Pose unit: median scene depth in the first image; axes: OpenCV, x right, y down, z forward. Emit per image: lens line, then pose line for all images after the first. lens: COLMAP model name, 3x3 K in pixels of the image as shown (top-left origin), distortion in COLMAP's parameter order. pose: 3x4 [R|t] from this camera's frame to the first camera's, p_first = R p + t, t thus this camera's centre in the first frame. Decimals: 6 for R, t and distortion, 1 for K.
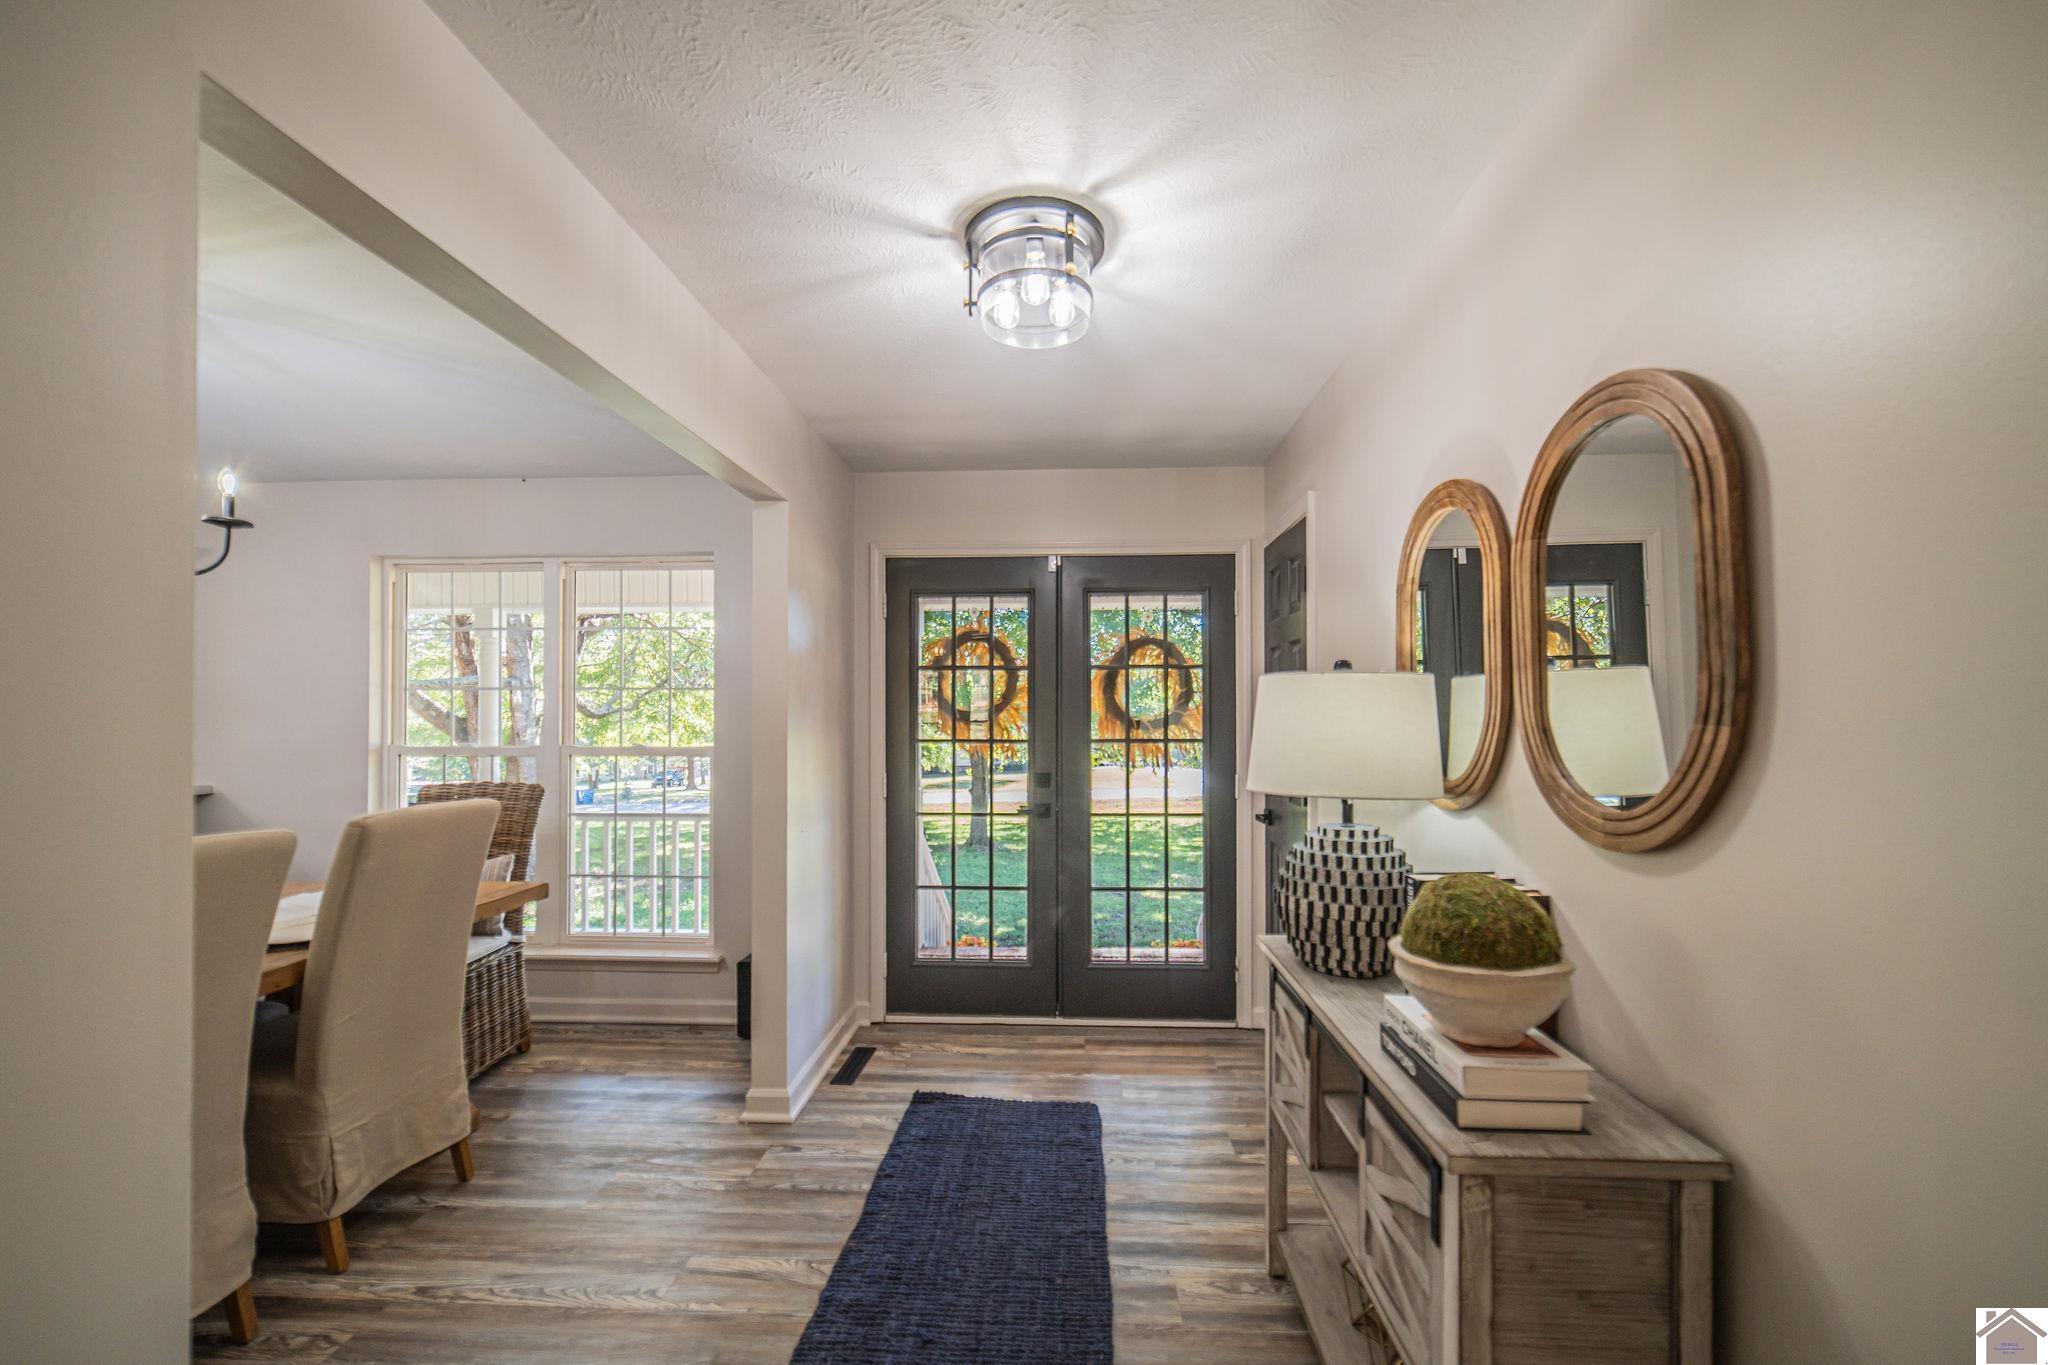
lens RADIAL K [[828.8, 0, 1044.3], [0, 828.8, 680.9], [0, 0, 1]] dist [0.002948, 0.000068]
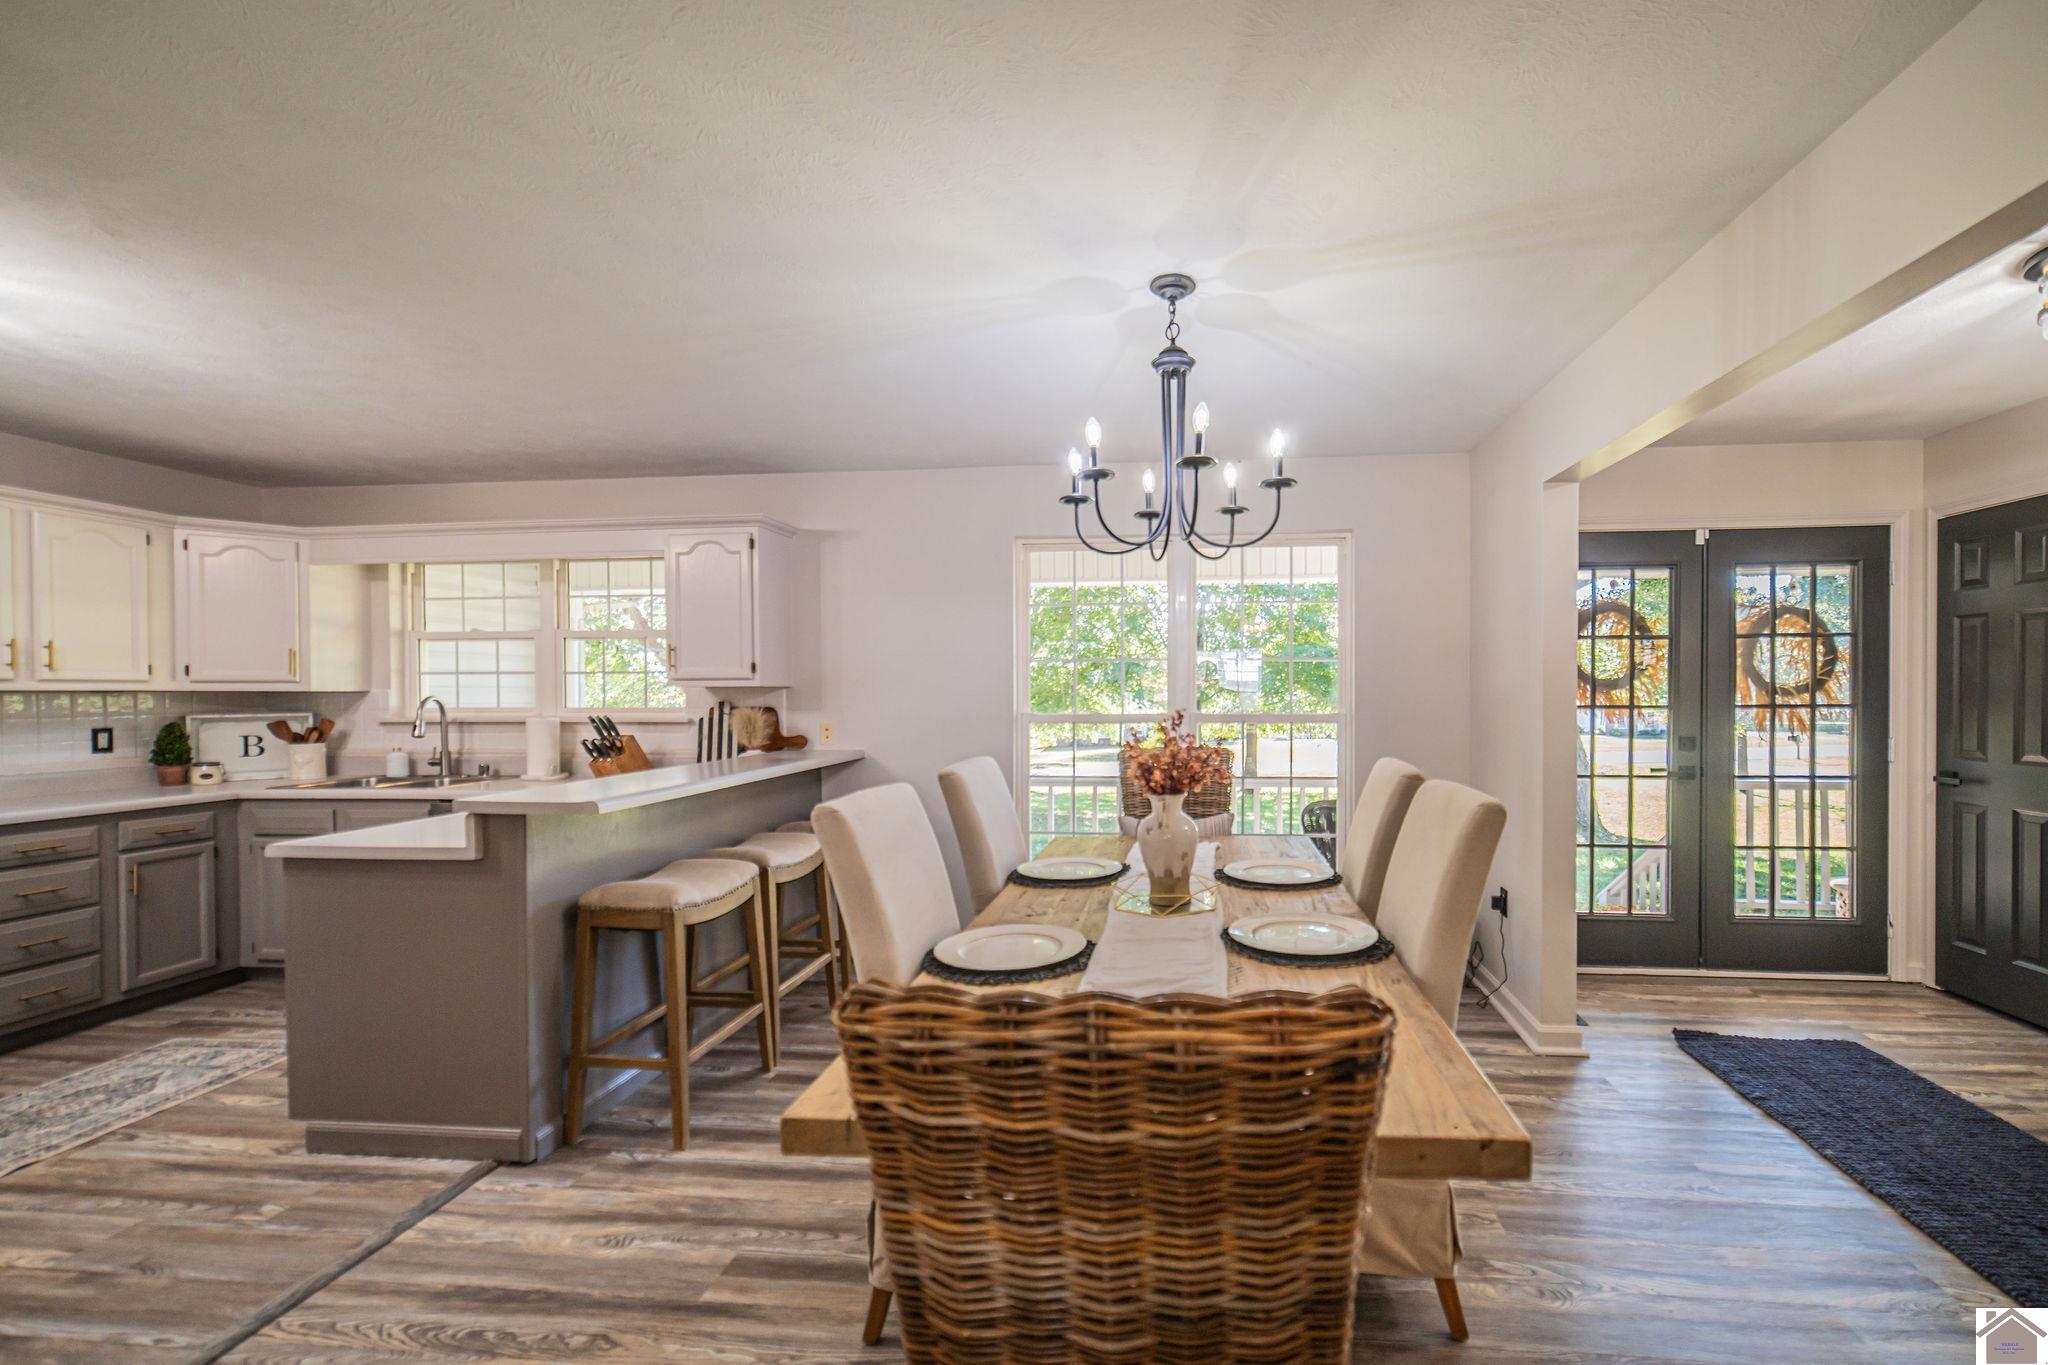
lens RADIAL K [[857.0, 0, 1013.5], [0, 857.0, 673.0], [0, 0, 1]] dist [-0.001209, 0.000023]
pose [[0.998993, -0.002900, -0.044779, -0.804325], [0.003868, 0.999760, 0.021542, 0.003027], [0.044706, -0.021694, 0.998765, -0.115853]]
